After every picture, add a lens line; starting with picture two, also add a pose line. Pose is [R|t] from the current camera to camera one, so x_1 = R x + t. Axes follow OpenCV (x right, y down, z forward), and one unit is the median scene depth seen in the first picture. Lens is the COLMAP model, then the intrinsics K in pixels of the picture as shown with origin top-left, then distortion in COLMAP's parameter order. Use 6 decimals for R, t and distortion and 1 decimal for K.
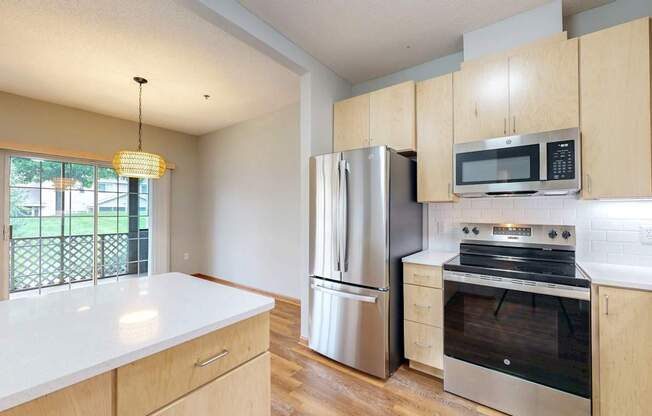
lens RADIAL K [[271.6, 0, 326.0], [0, 271.6, 208.0], [0, 0, 1]] dist [0.000768, 0.000207]
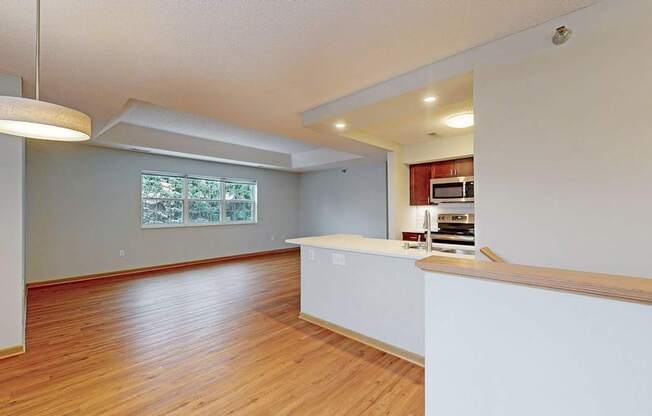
lens RADIAL K [[271.6, 0, 326.0], [0, 271.6, 208.0], [0, 0, 1]] dist [0.000768, 0.000207]
pose [[0.994076, -0.006525, -0.108492, -0.190769], [0.007029, 0.999966, 0.004265, -0.019662], [0.108460, -0.005003, 0.994088, -1.552923]]
